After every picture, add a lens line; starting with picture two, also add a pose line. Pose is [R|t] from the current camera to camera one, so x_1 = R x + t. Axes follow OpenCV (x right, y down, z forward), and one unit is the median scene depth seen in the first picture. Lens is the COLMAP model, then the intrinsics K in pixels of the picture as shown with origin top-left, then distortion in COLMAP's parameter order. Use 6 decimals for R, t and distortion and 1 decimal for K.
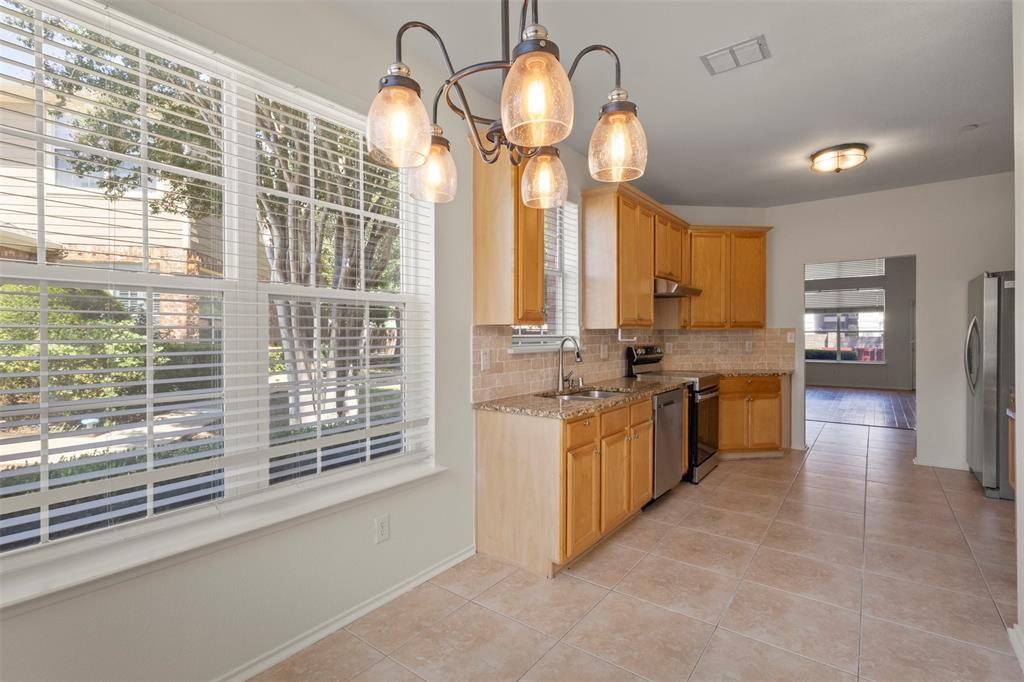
lens RADIAL K [[474.1, 0, 508.9], [0, 474.1, 340.5], [0, 0, 1]] dist [-0.002485, 0.005152]
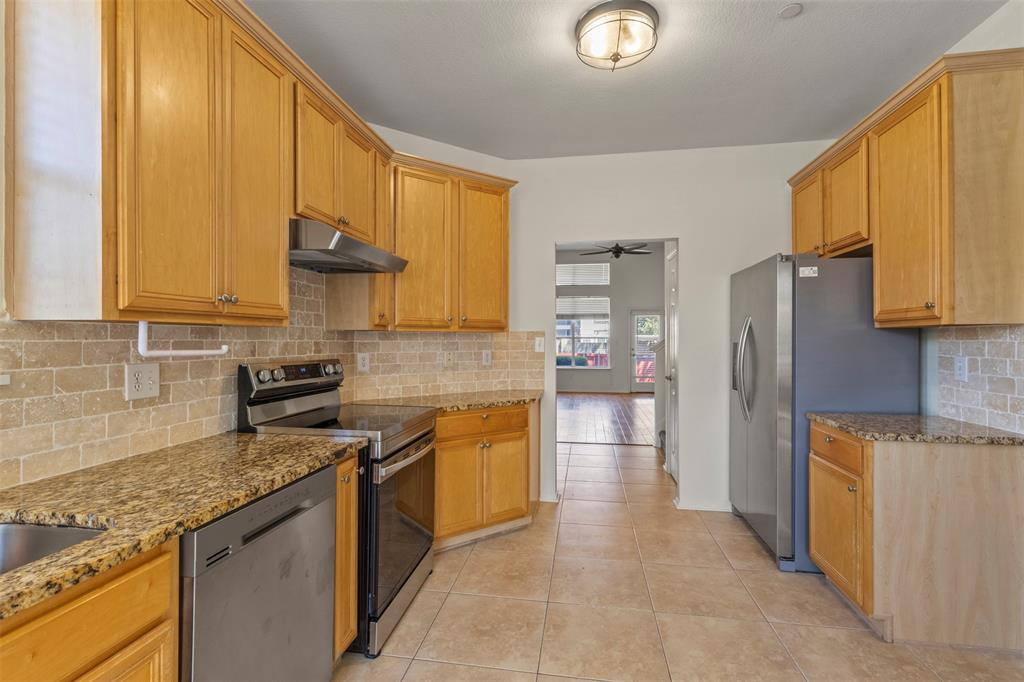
lens RADIAL K [[474.1, 0, 508.9], [0, 474.1, 340.5], [0, 0, 1]] dist [-0.002485, 0.005152]
pose [[0.881787, 0.004524, 0.471625, 0.233699], [0.000420, 0.999946, -0.010376, -0.005379], [-0.471647, 0.009347, 0.881738, 0.421195]]
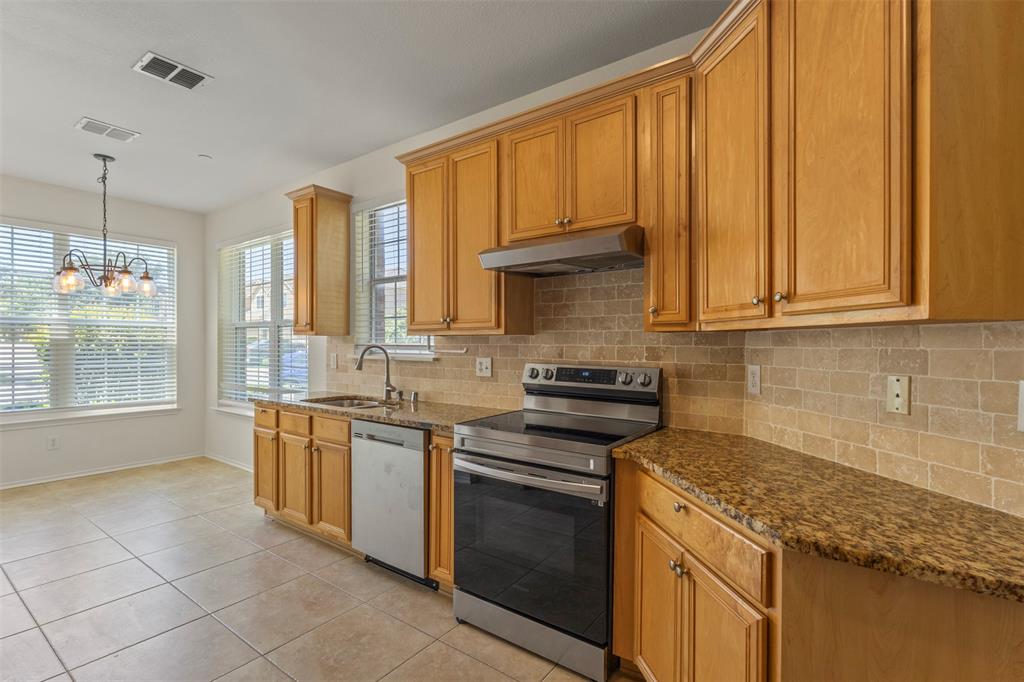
lens RADIAL K [[474.1, 0, 508.9], [0, 474.1, 340.5], [0, 0, 1]] dist [-0.002485, 0.005152]
pose [[0.009853, -0.002800, -0.999948, 0.758542], [-0.011290, 0.999932, -0.002911, -0.012919], [0.999888, 0.011318, 0.009821, 0.851328]]
